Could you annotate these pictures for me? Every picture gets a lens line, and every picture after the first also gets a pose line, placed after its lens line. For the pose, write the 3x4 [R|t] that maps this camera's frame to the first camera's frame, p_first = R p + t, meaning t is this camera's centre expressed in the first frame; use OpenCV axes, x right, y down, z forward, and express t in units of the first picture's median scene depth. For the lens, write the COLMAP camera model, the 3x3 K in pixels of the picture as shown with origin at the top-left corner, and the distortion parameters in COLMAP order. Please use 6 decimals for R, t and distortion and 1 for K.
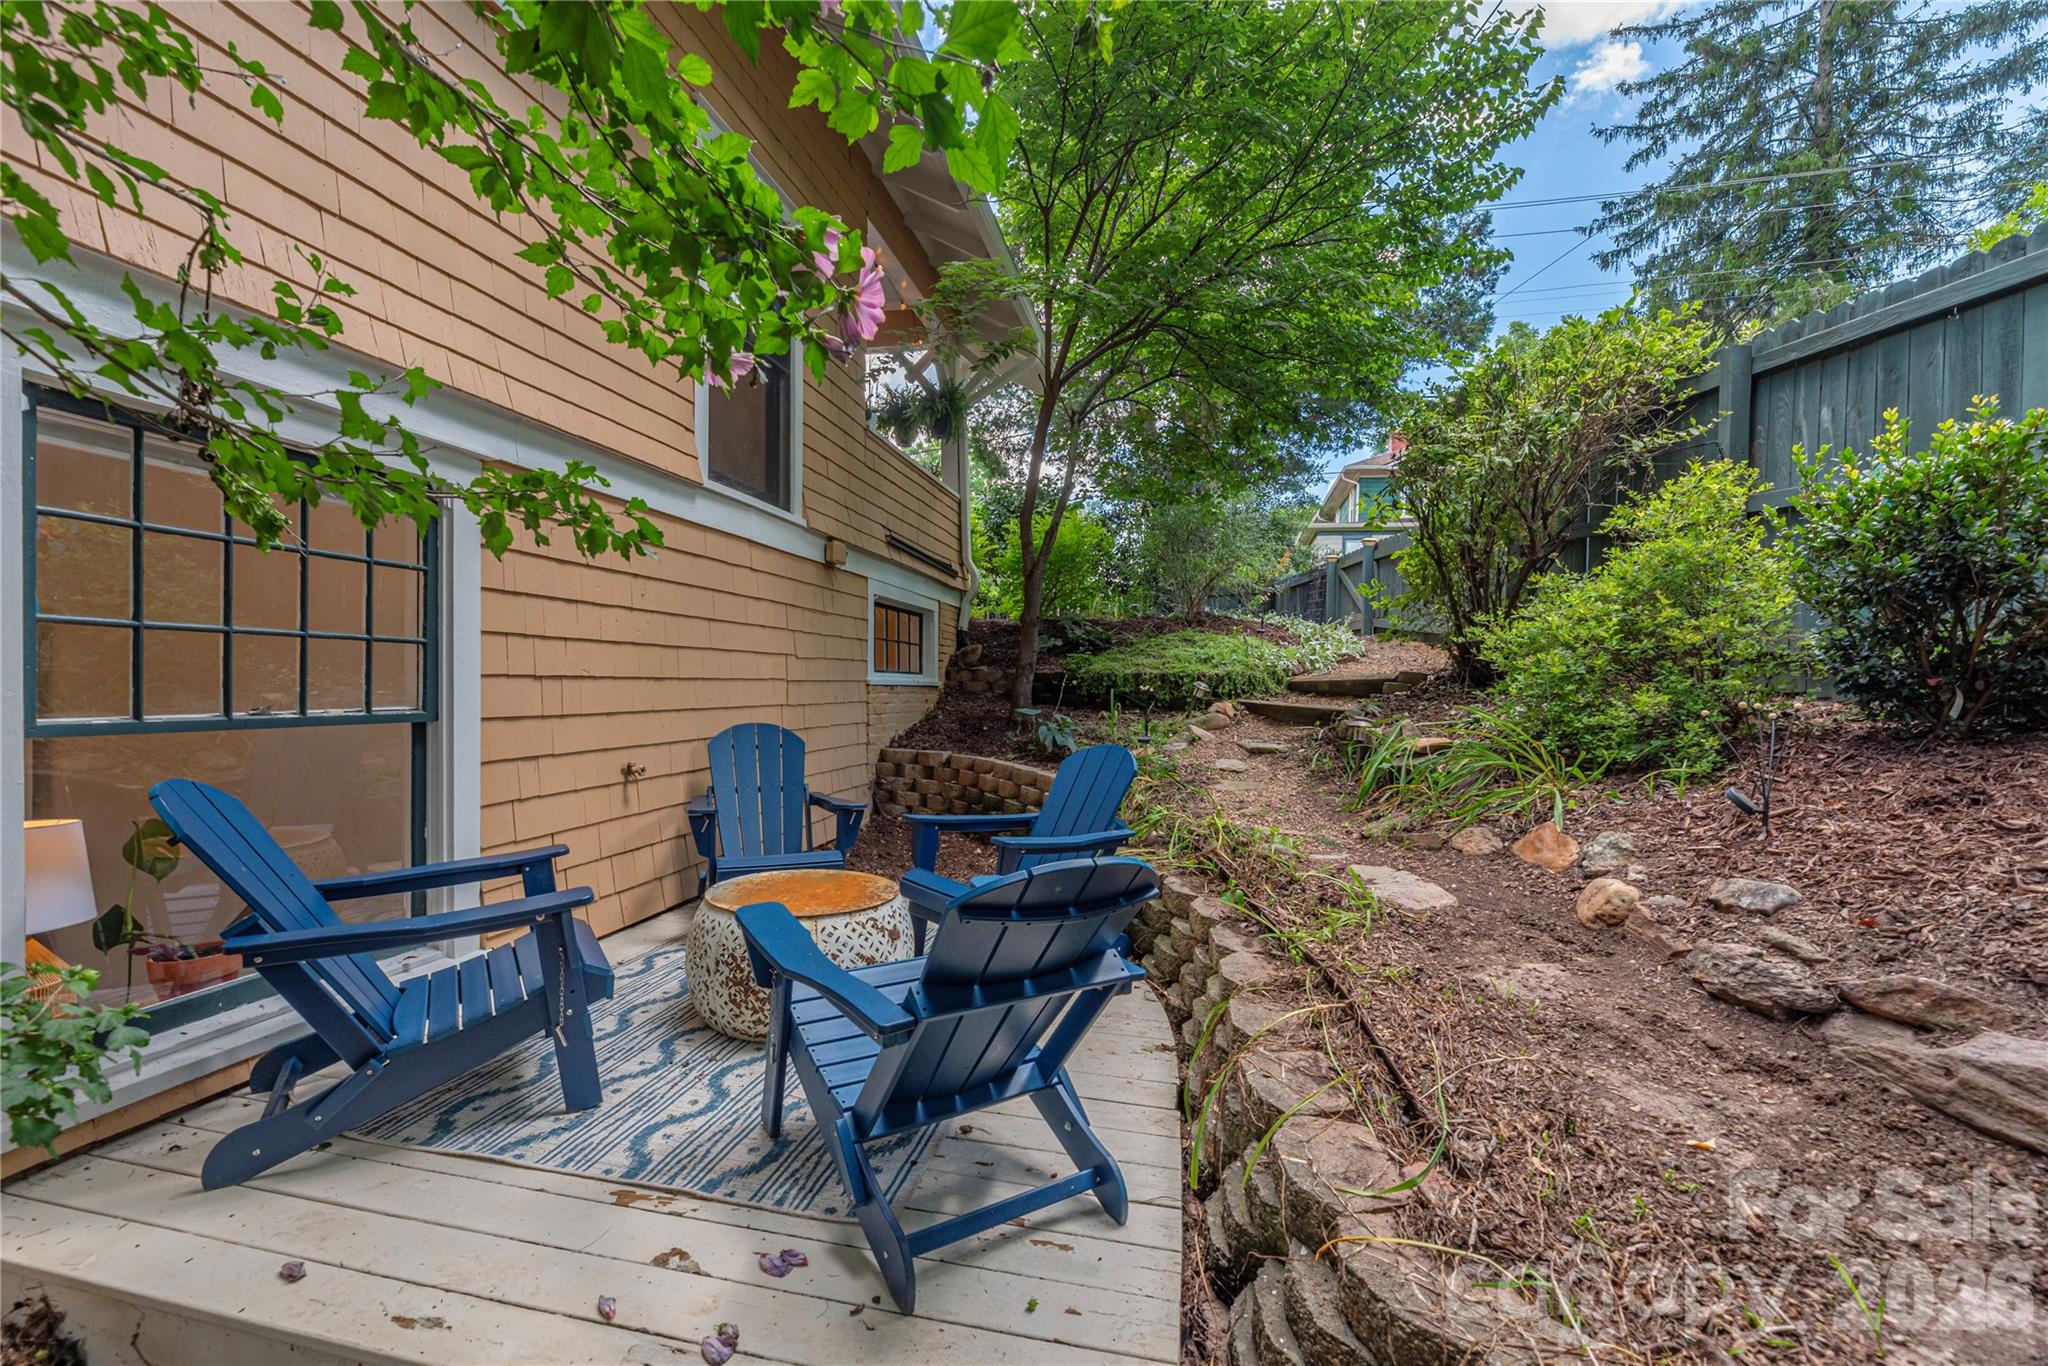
lens RADIAL K [[838.2, 0, 1018.6], [0, 838.2, 685.5], [0, 0, 1]] dist [-0.000205, -0.000067]
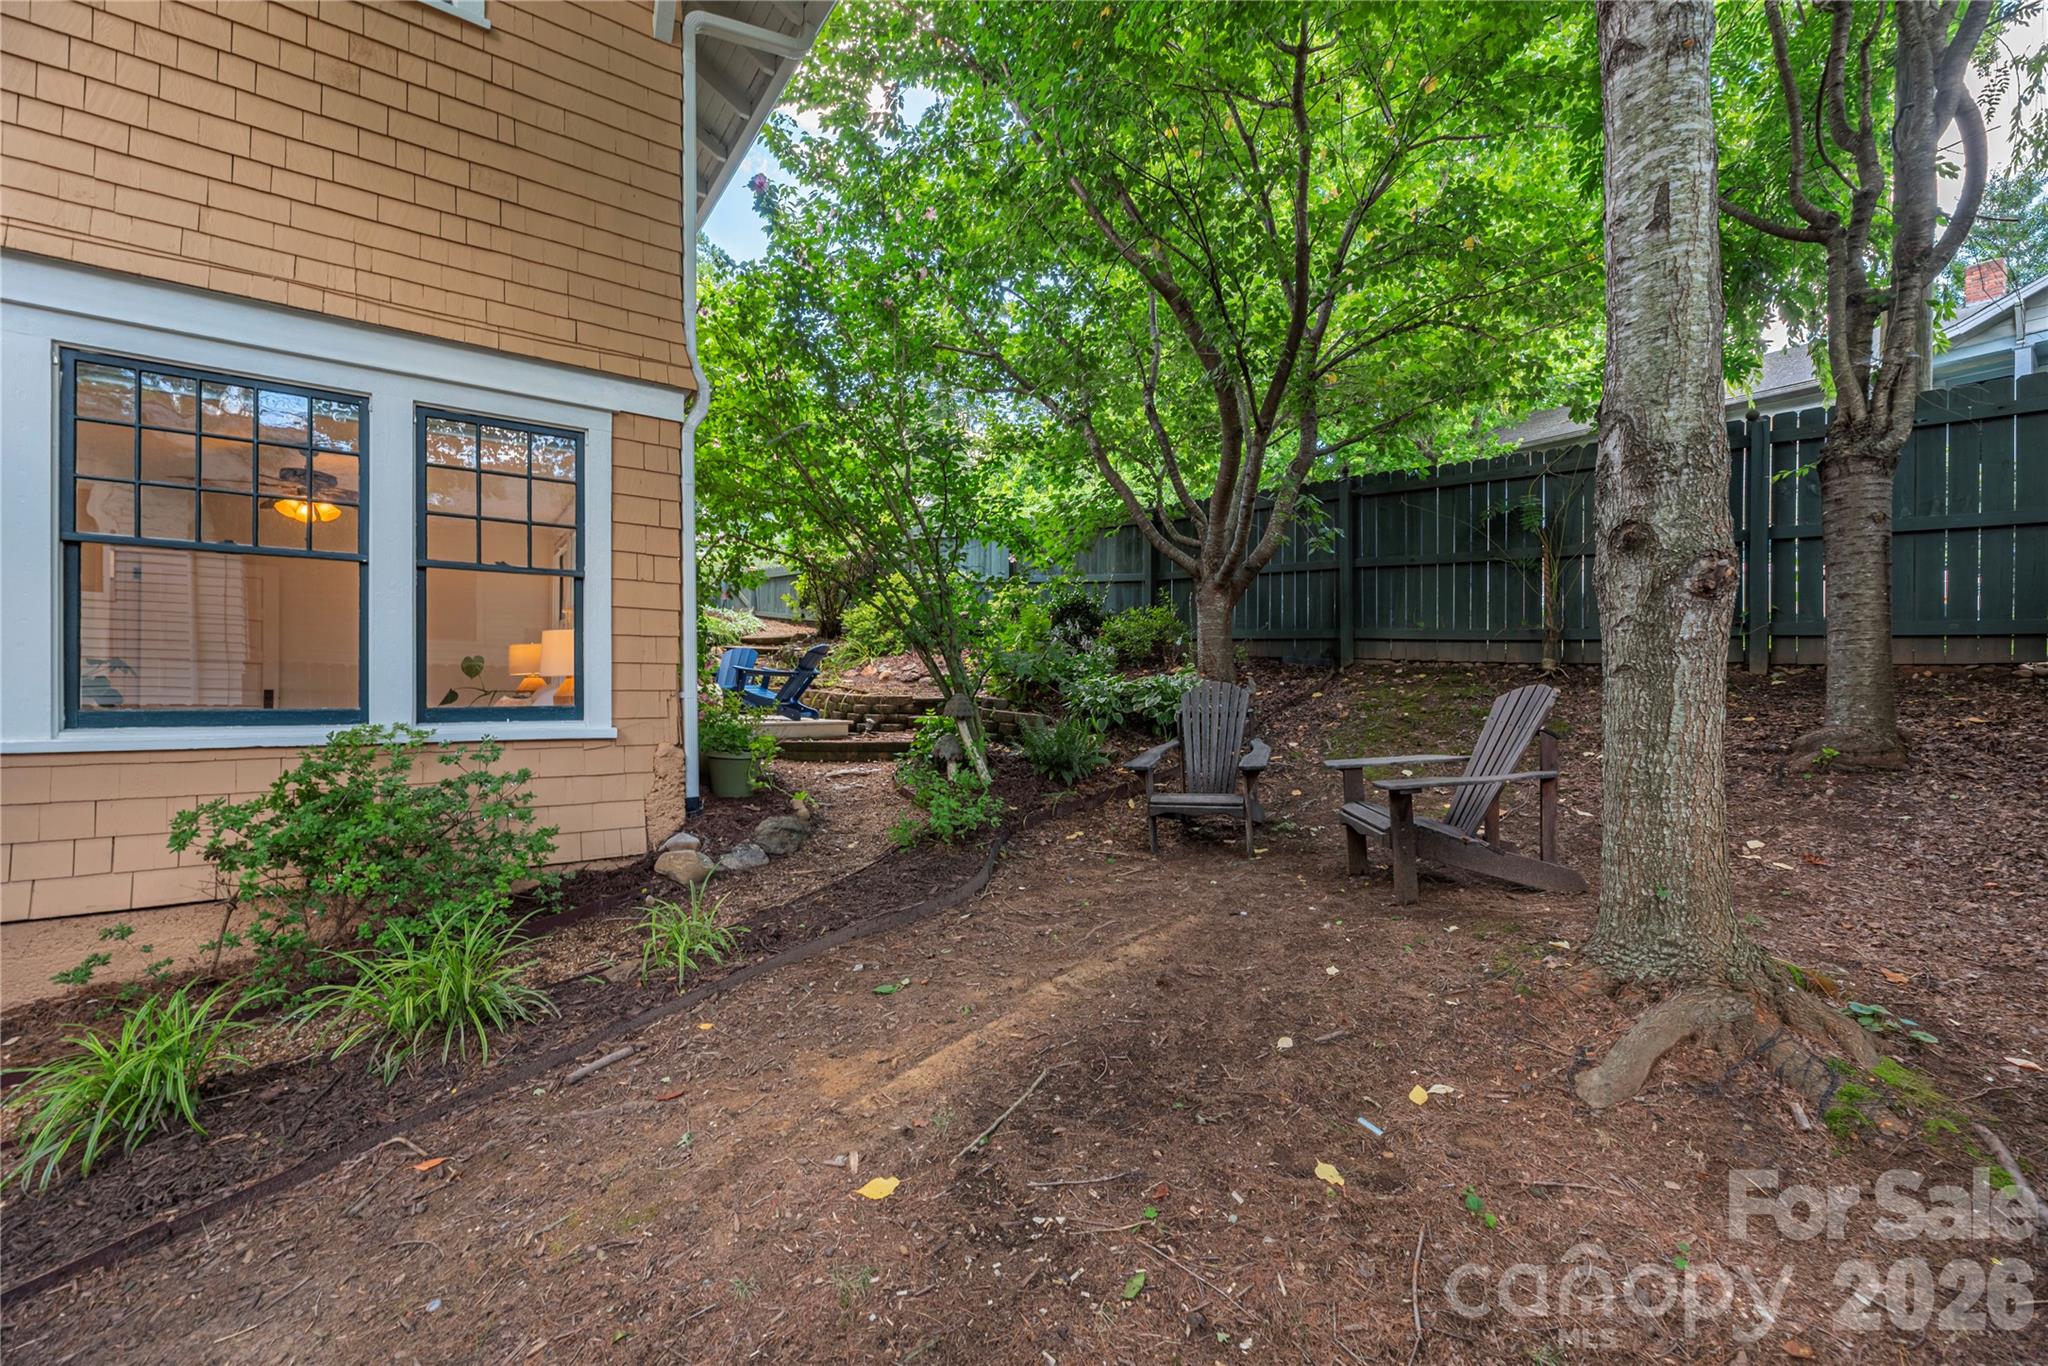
lens RADIAL K [[838.2, 0, 1023.8], [0, 838.2, 685.1], [0, 0, 1]] dist [-0.000205, -0.000067]
pose [[0.664636, -0.006841, 0.747136, -1.594203], [0.005748, 0.999975, 0.004043, 0.223608], [-0.747145, 0.001607, 0.664659, -1.874896]]
